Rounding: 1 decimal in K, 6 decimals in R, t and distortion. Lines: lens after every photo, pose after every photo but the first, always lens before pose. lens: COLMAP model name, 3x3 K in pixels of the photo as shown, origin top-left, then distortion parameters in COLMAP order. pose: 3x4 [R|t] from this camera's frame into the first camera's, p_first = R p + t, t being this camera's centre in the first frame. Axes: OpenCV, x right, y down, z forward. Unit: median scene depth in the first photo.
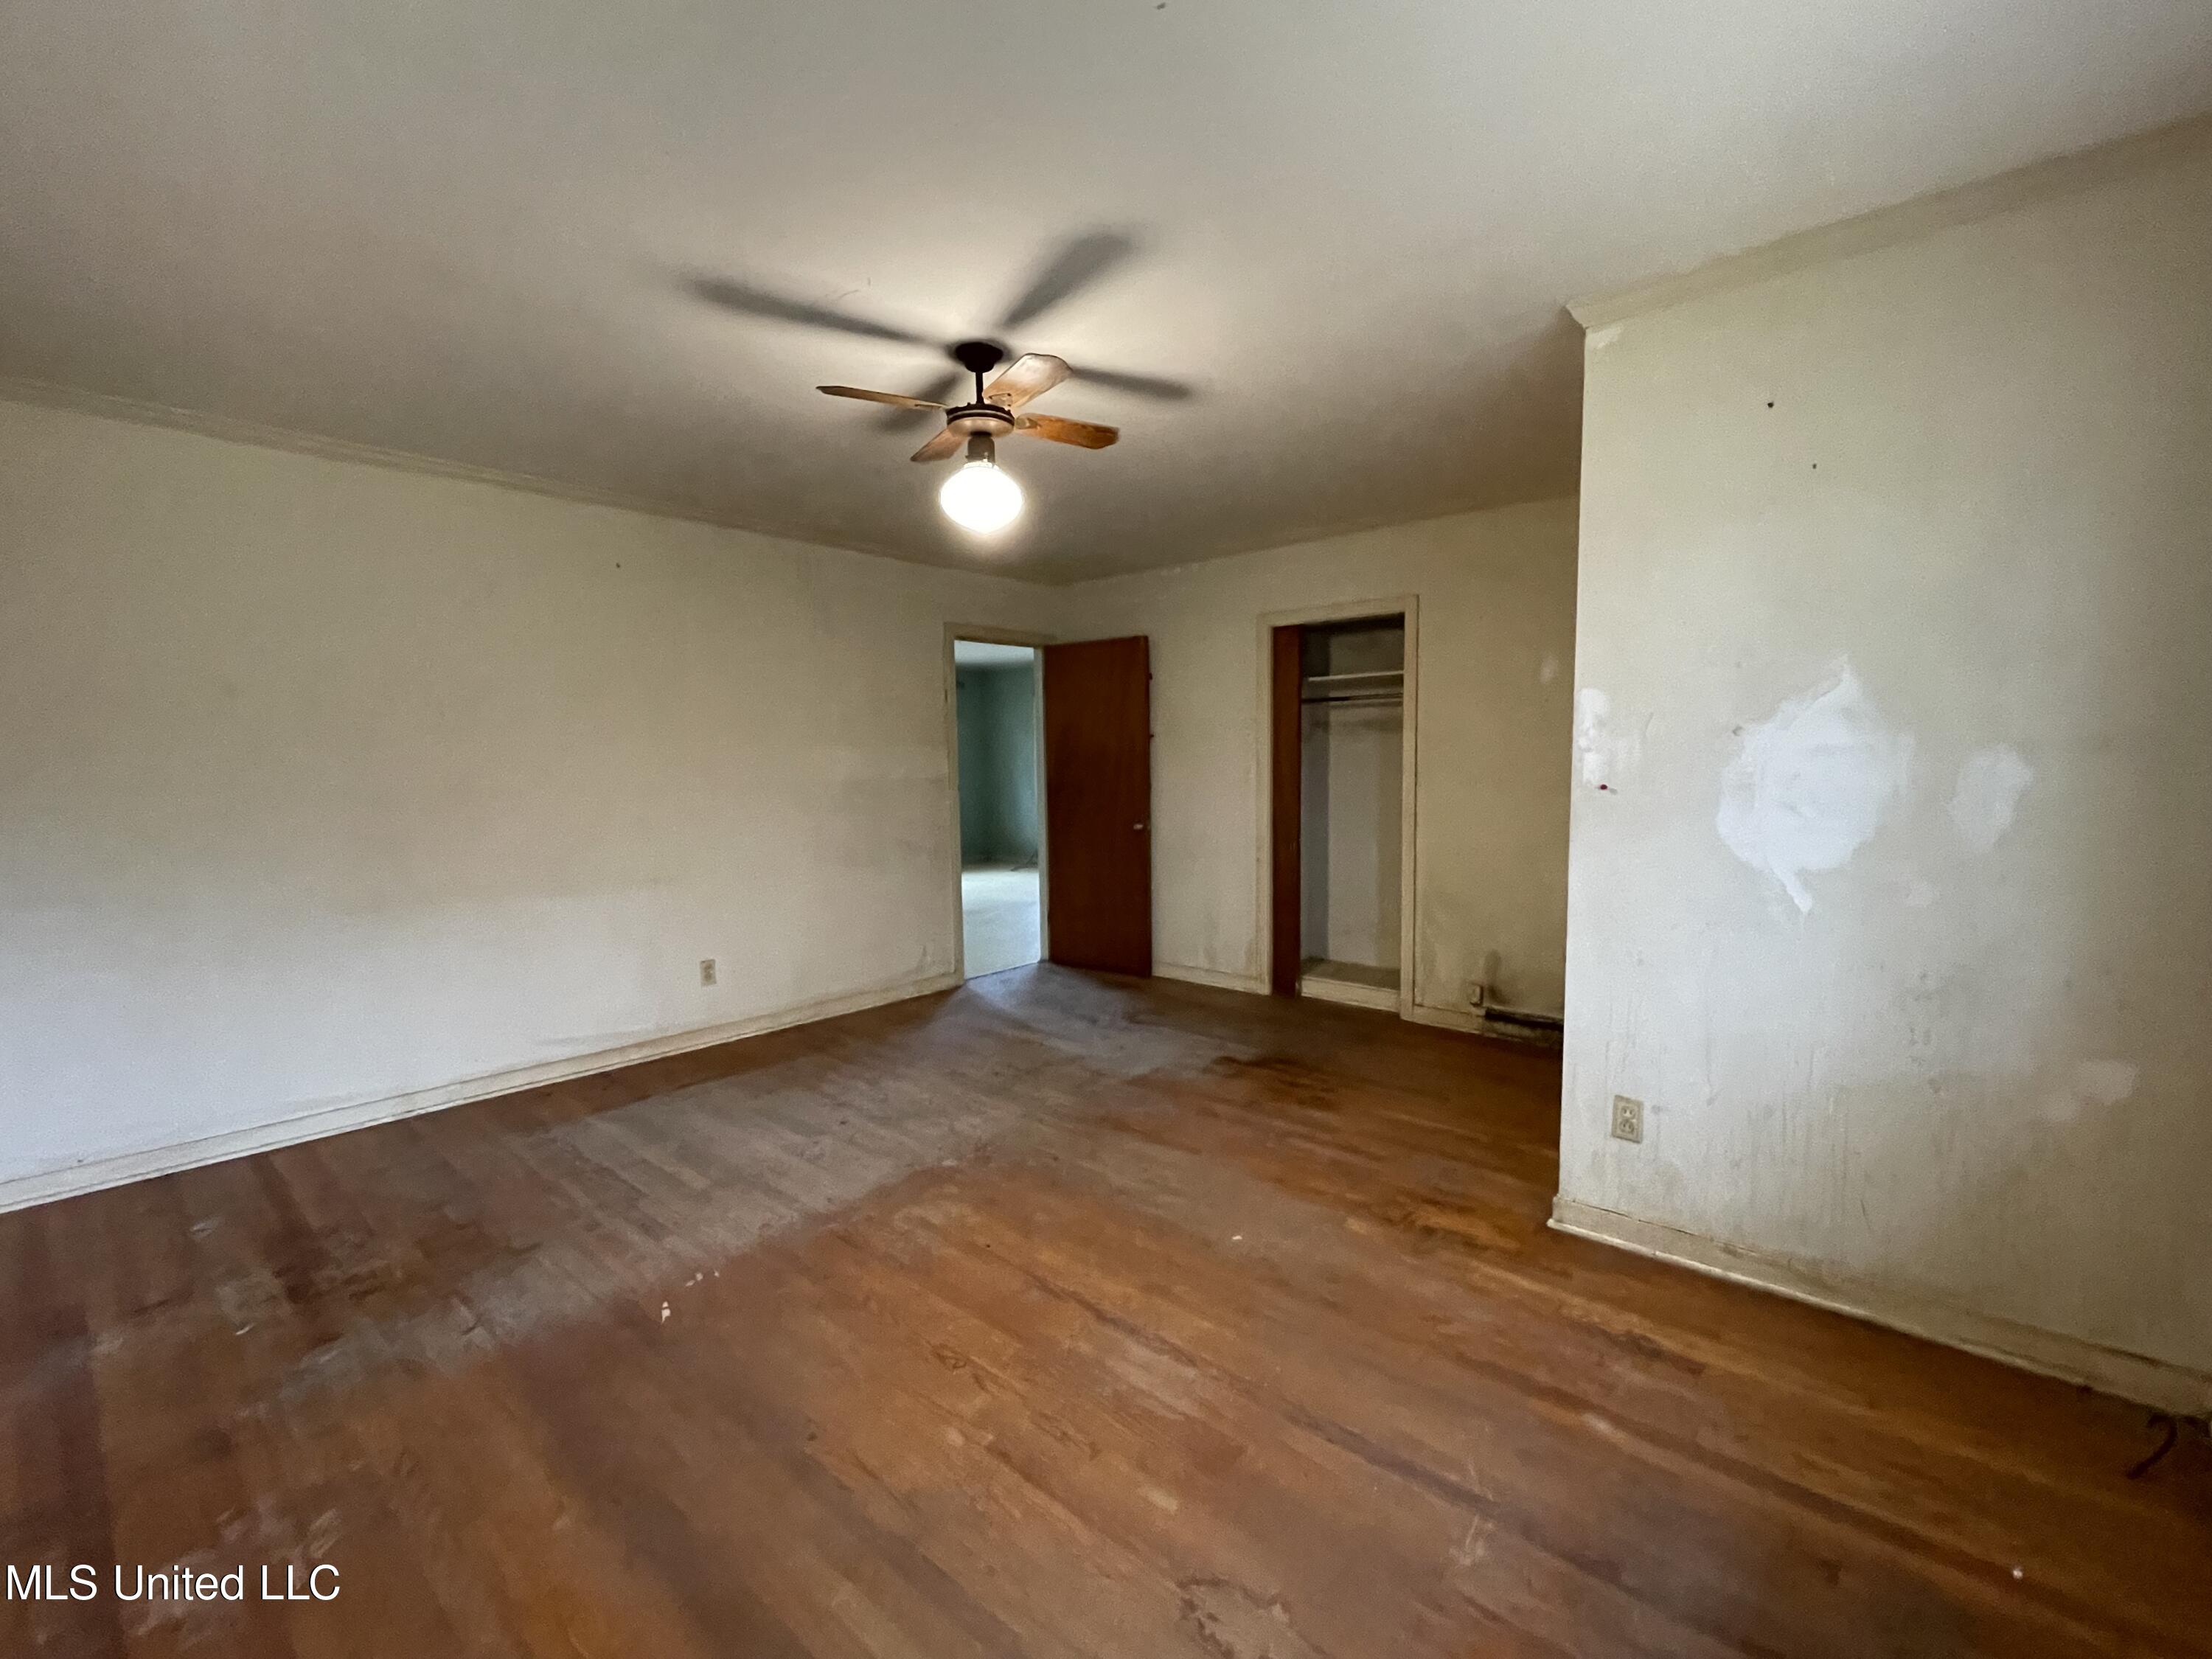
lens RADIAL K [[975.4, 0, 1112.4], [0, 975.4, 835.8], [0, 0, 1]] dist [-0.000889, 0.008429]
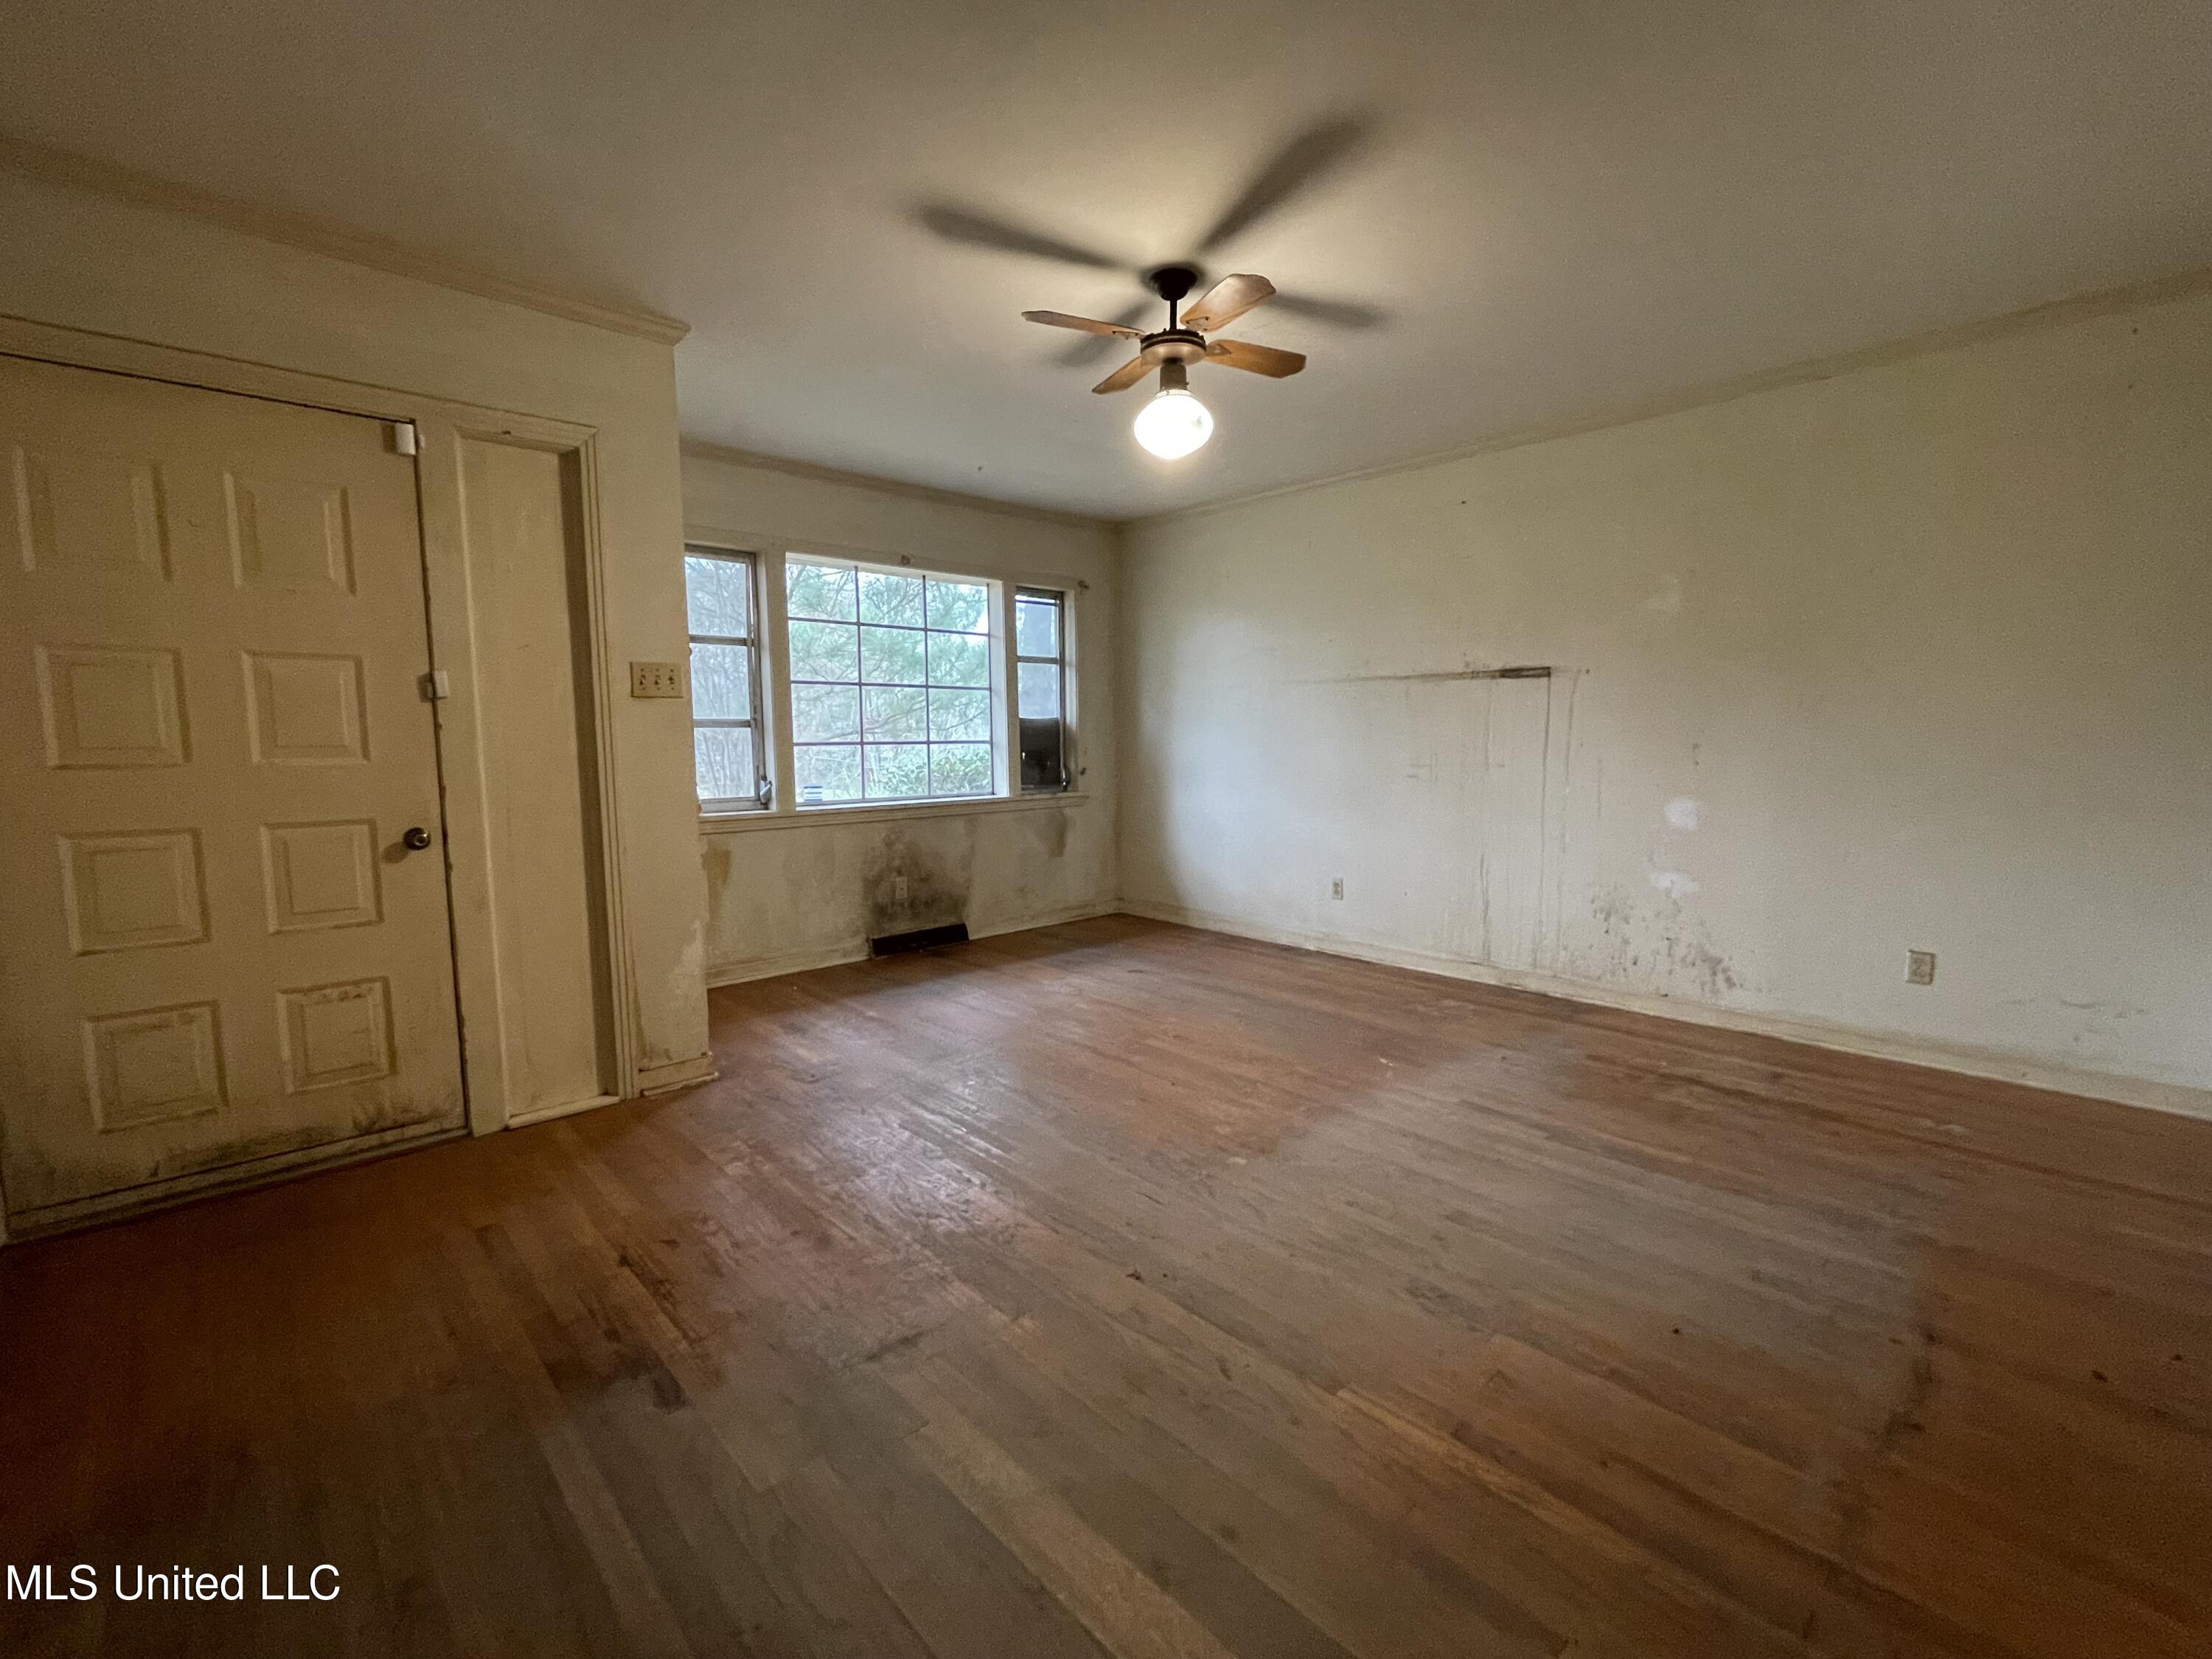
lens RADIAL K [[975.4, 0, 1112.4], [0, 975.4, 835.8], [0, 0, 1]] dist [-0.000889, 0.008429]
pose [[-0.994894, 0.006791, 0.100697, -0.179074], [0.025965, 0.981372, 0.190354, -0.125780], [-0.097528, 0.191997, -0.976538, 2.193416]]
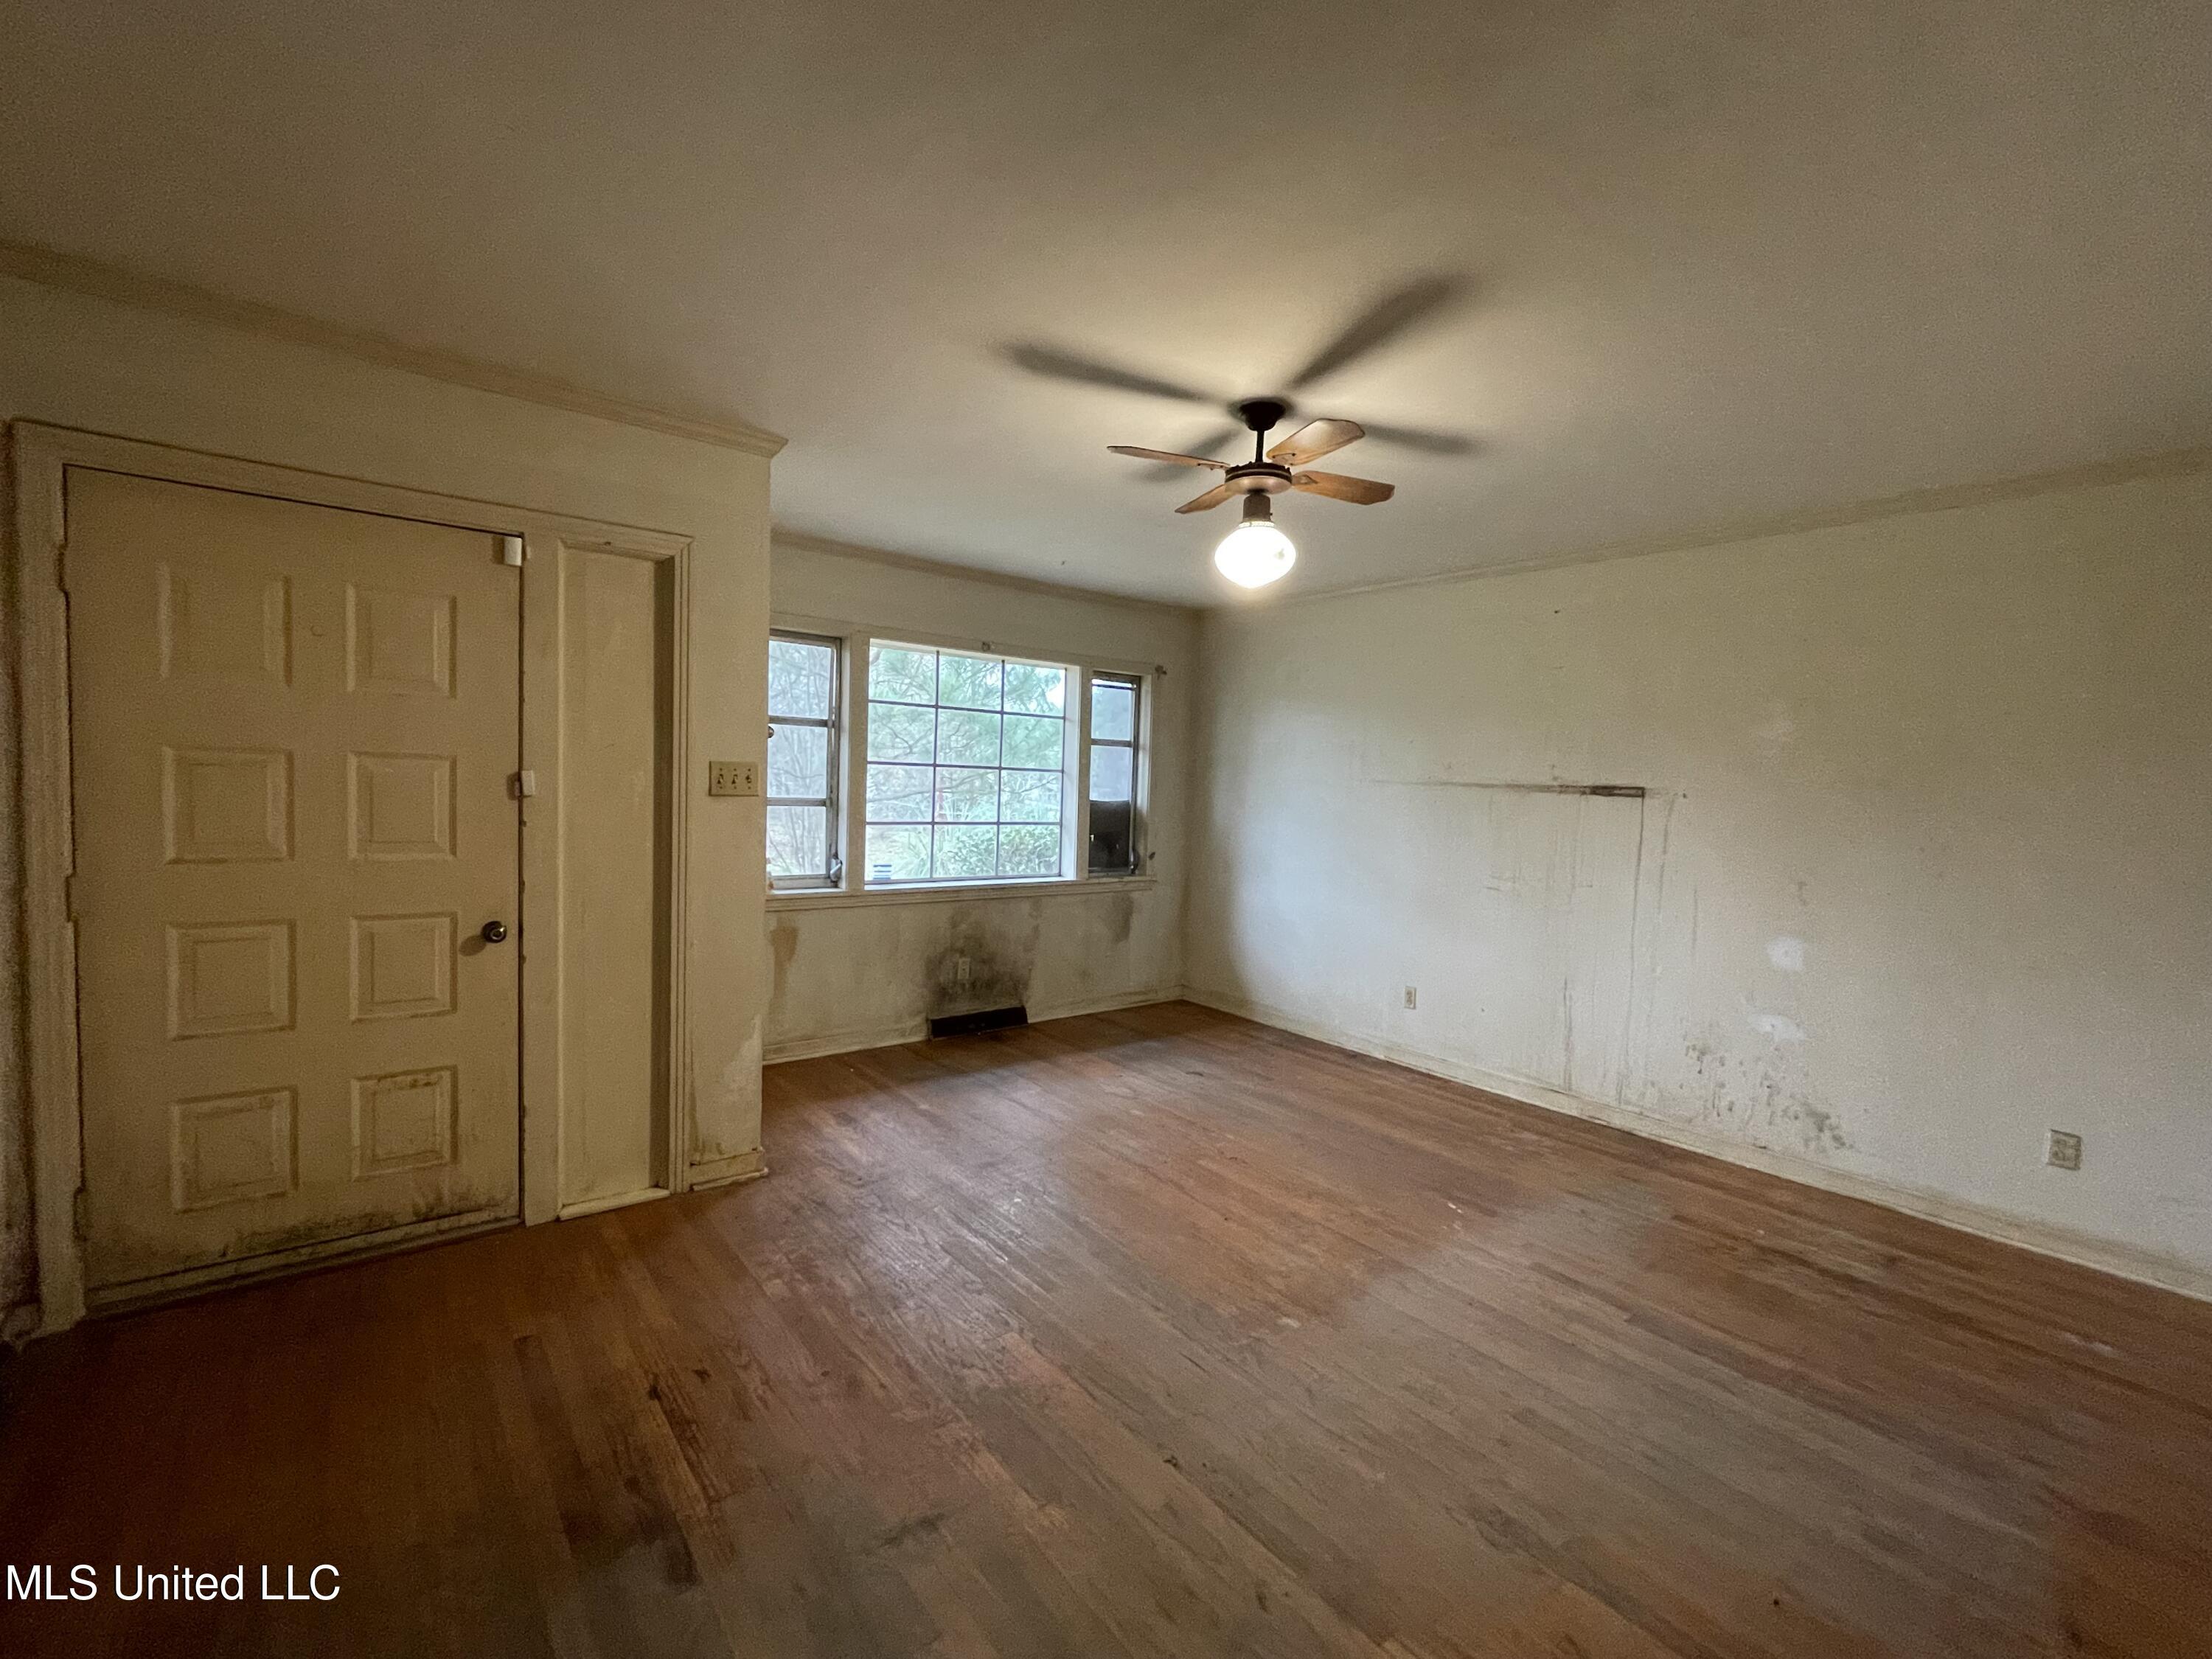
lens RADIAL K [[975.4, 0, 1112.4], [0, 975.4, 835.8], [0, 0, 1]] dist [-0.000889, 0.008429]
pose [[-0.984129, -0.035415, 0.173885, -0.183138], [-0.010000, 0.989394, 0.144911, -0.212071], [-0.177173, 0.140872, -0.974045, 2.152524]]
